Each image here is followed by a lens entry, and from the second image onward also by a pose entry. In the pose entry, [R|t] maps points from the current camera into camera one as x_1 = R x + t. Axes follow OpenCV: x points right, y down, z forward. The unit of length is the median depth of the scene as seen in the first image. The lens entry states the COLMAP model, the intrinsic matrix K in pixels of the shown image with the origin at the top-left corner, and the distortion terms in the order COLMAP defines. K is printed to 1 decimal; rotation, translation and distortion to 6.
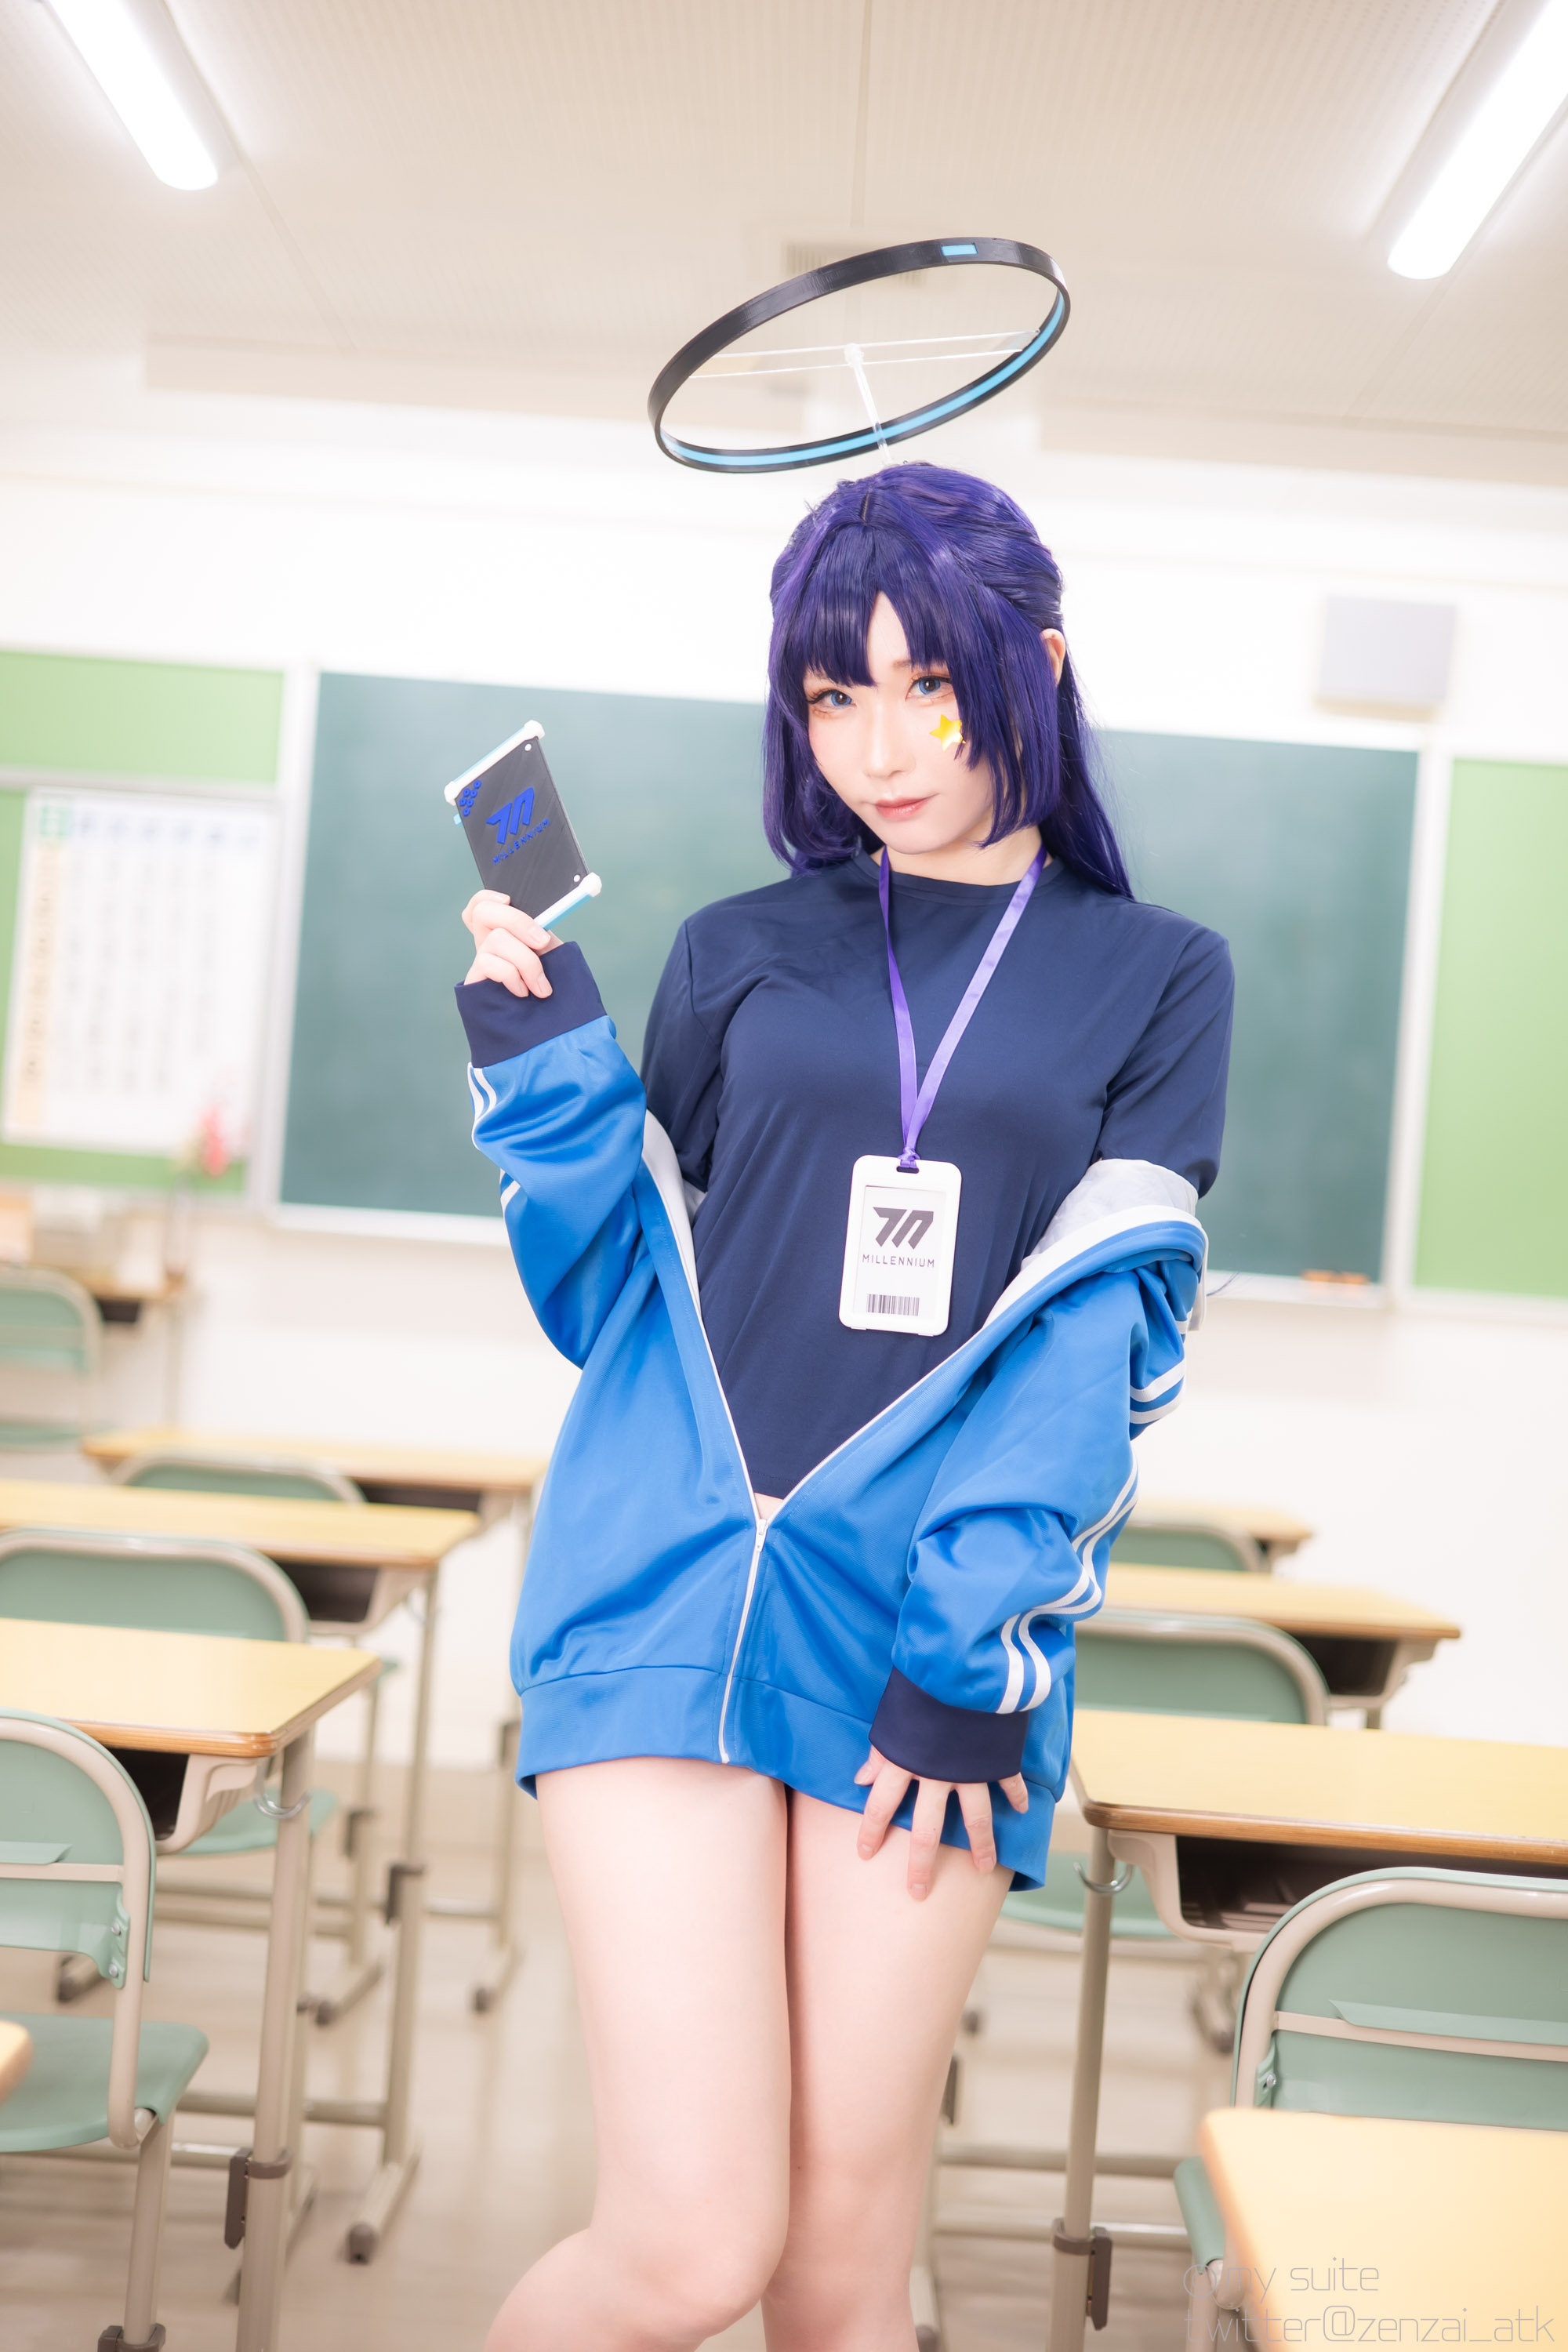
lens RADIAL K [[3364.1, 0, 801.2], [0, 3364.1, 1191.9], [0, 0, 1]] dist [0.015524, 0.000000]
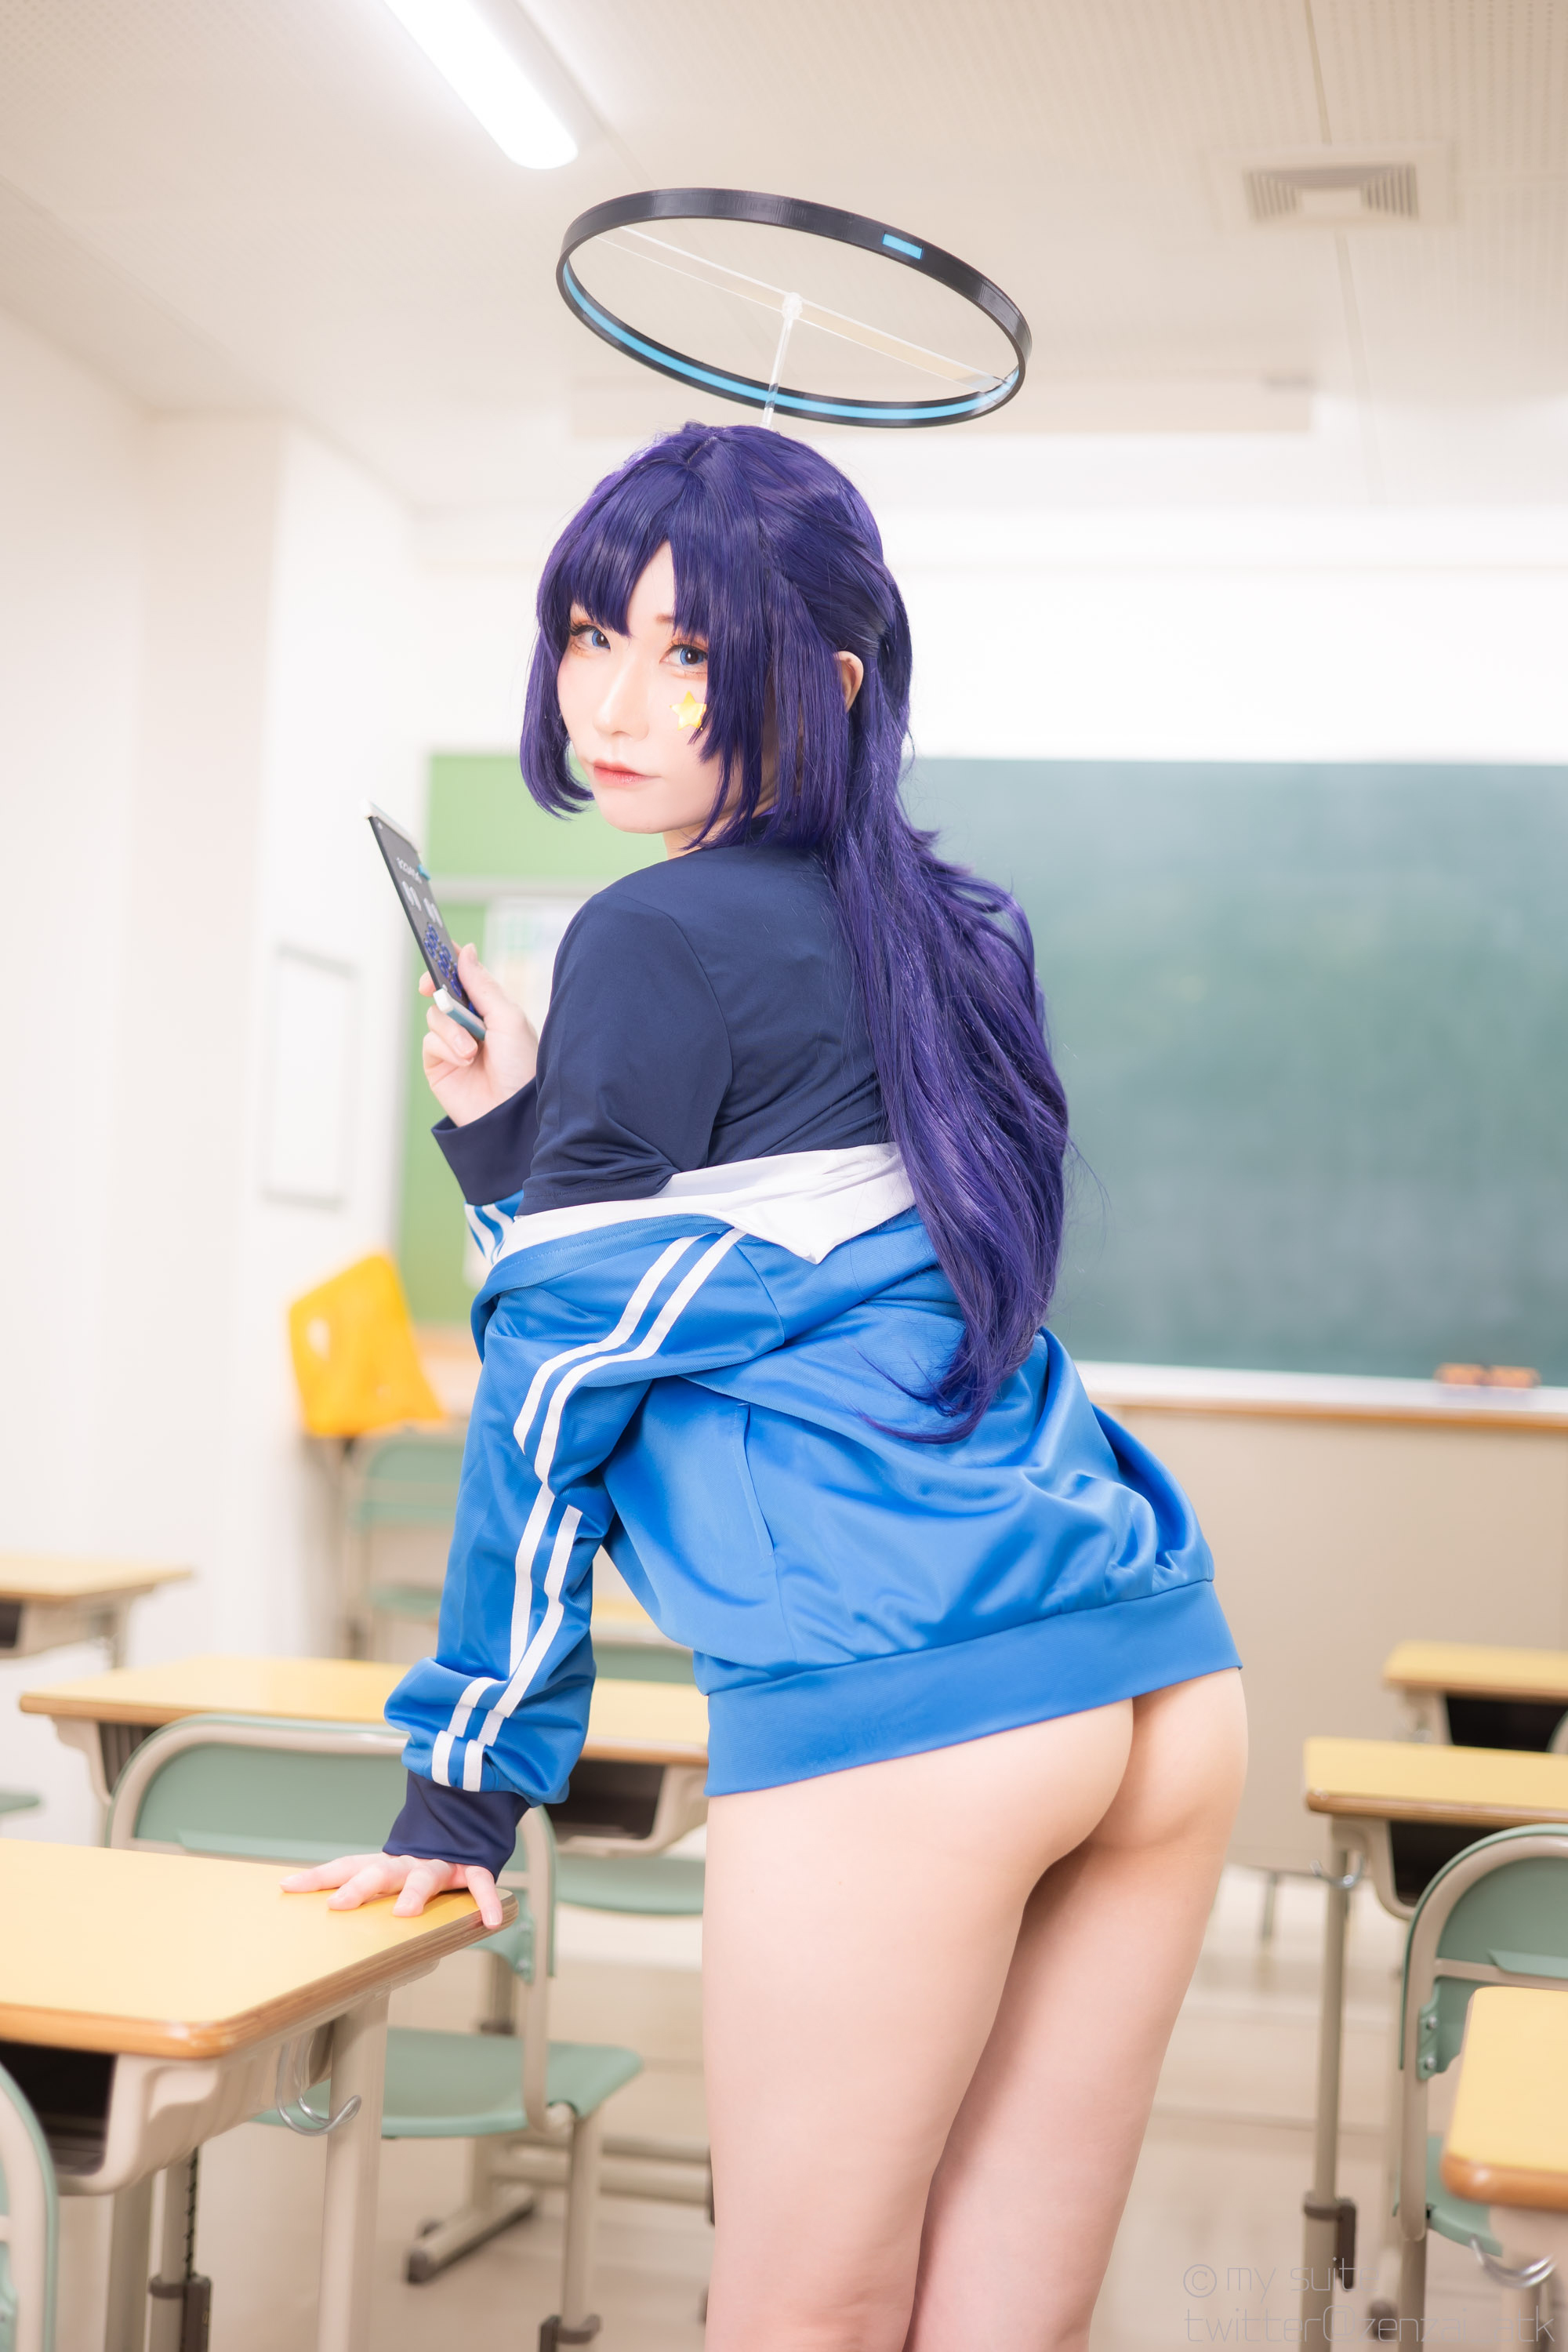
lens RADIAL K [[3364.1, 0, 785.1], [0, 3364.1, 1166.8], [0, 0, 1]] dist [0.015524, 0.000000]
pose [[0.977732, -0.034950, -0.206927, 0.038476], [0.022489, 0.997806, -0.062271, 0.012345], [0.208649, 0.056231, 0.976373, 0.131623]]
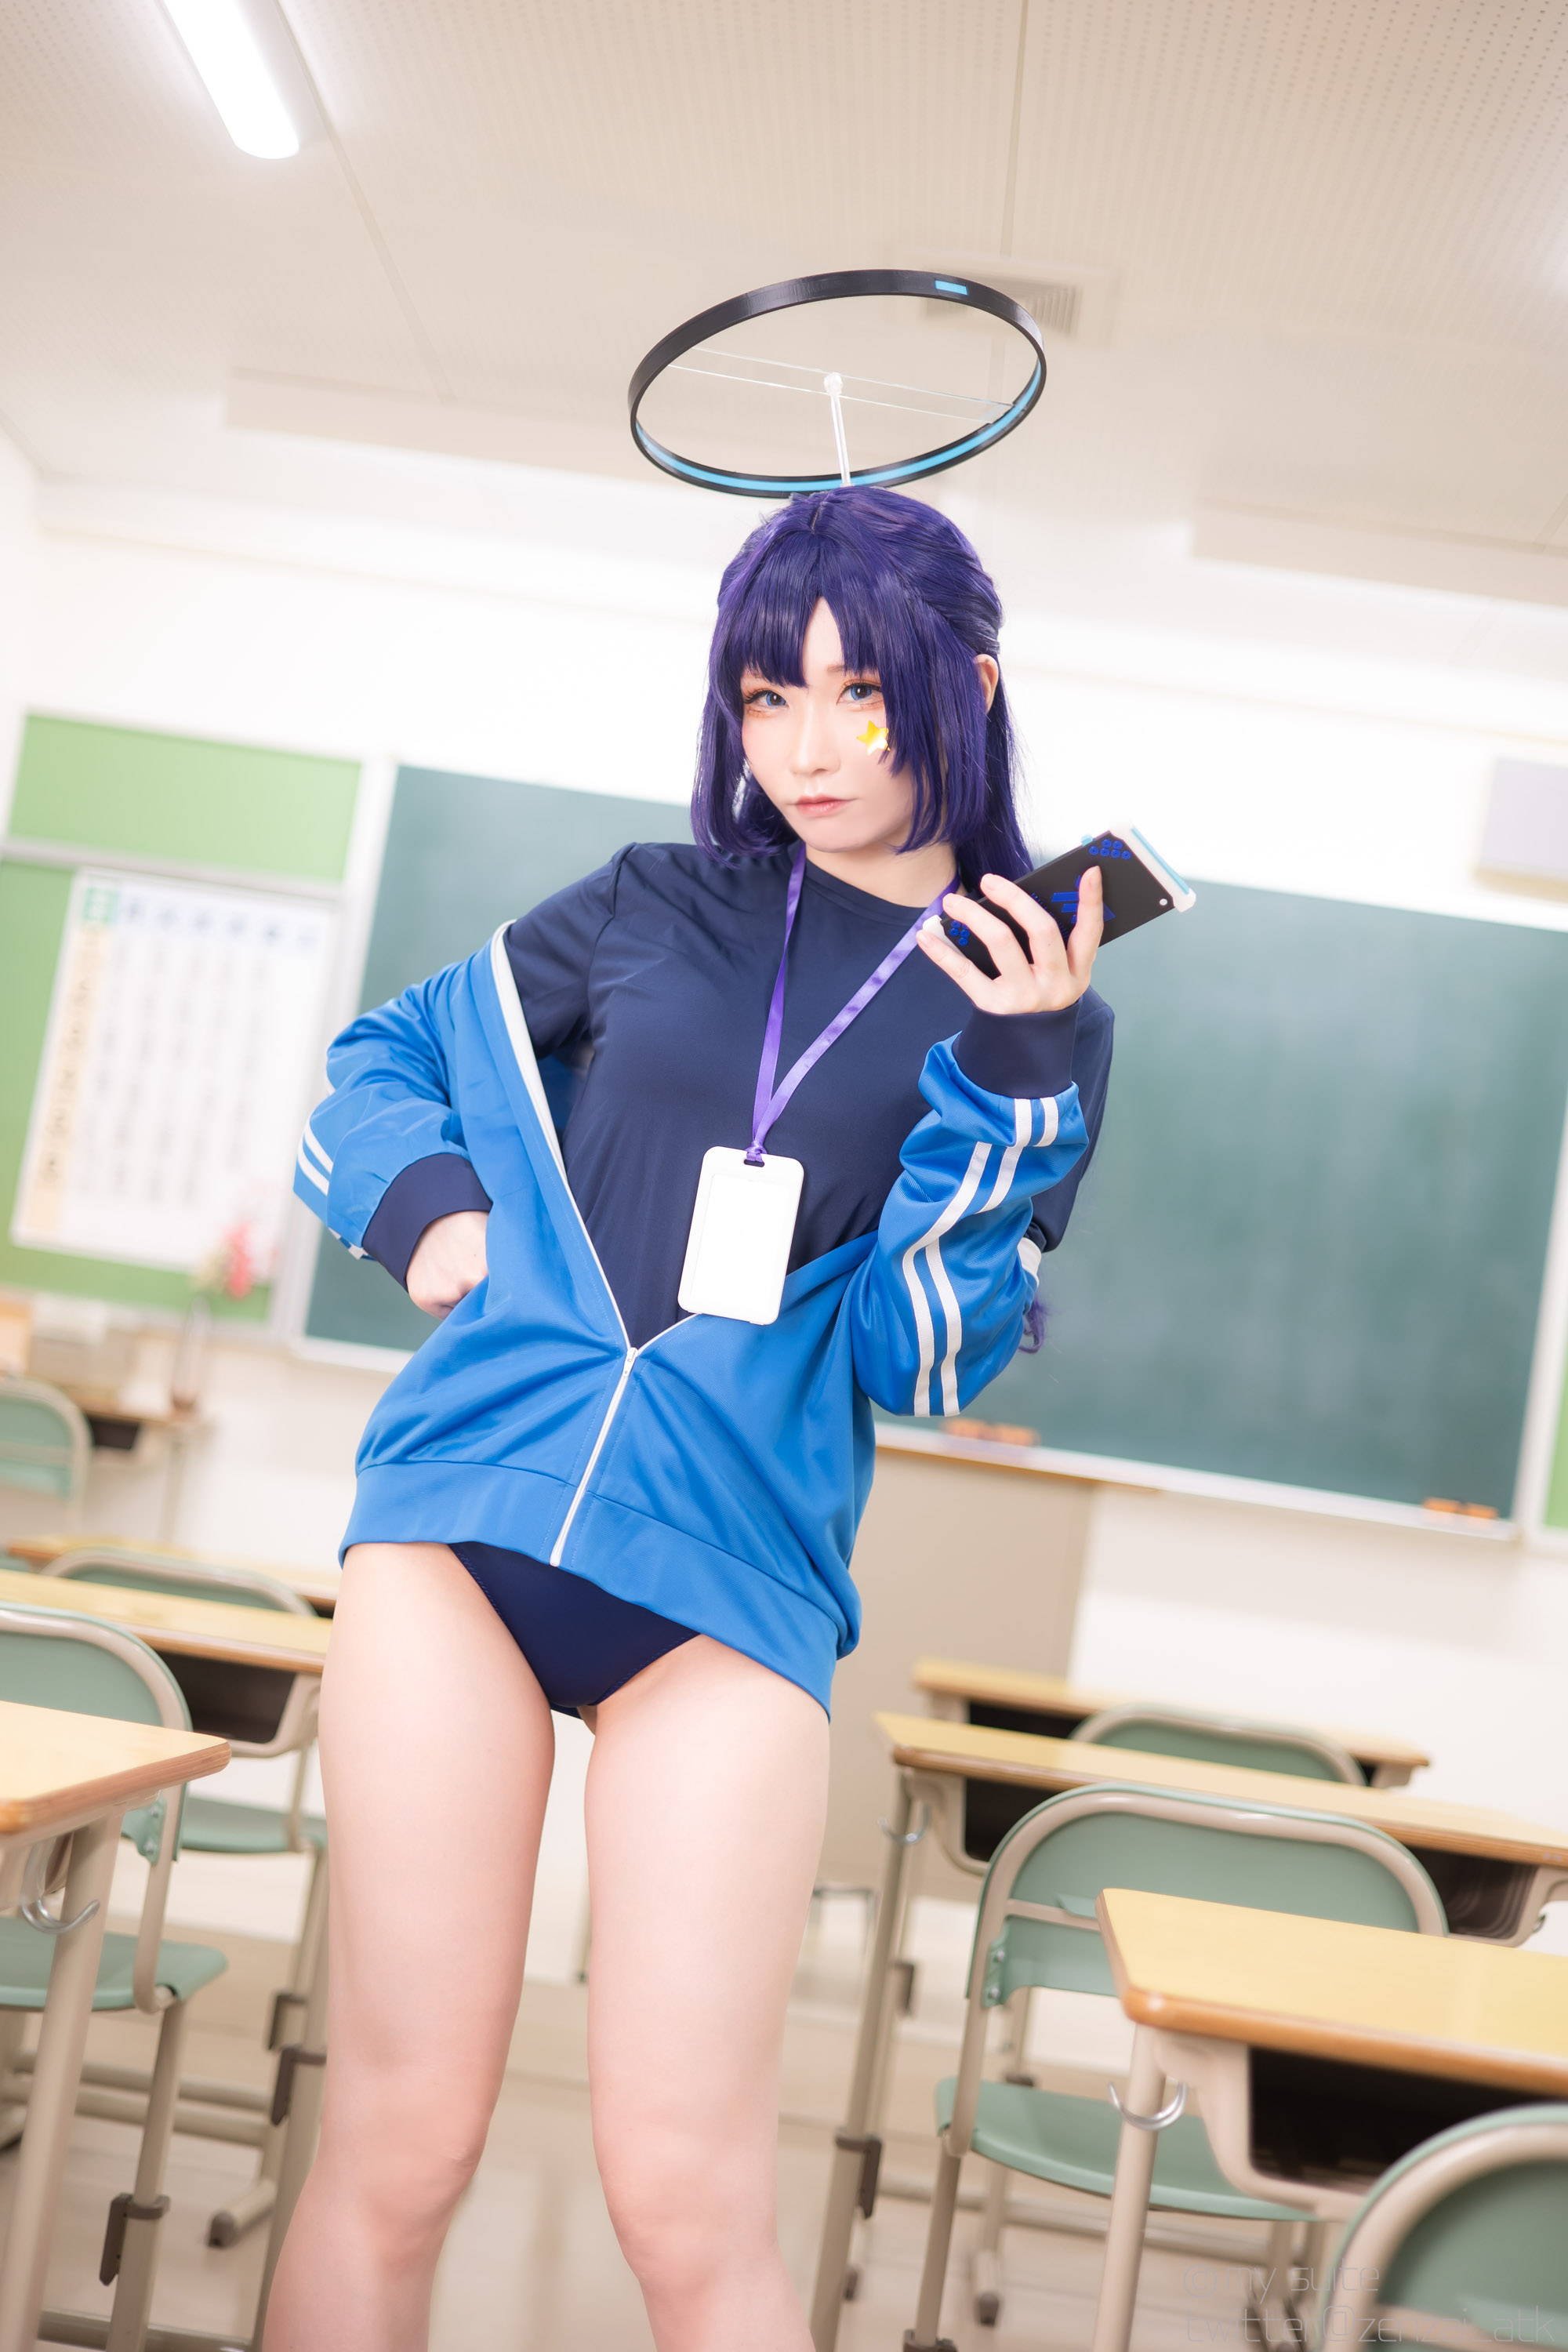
lens RADIAL K [[3364.1, 0, 782.9], [0, 3364.1, 1175.0], [0, 0, 1]] dist [0.015524, 0.000000]
pose [[0.996325, 0.073814, -0.043452, 0.011269], [-0.077227, 0.993555, -0.082972, 0.027682], [0.037047, 0.086023, 0.995604, 0.098688]]
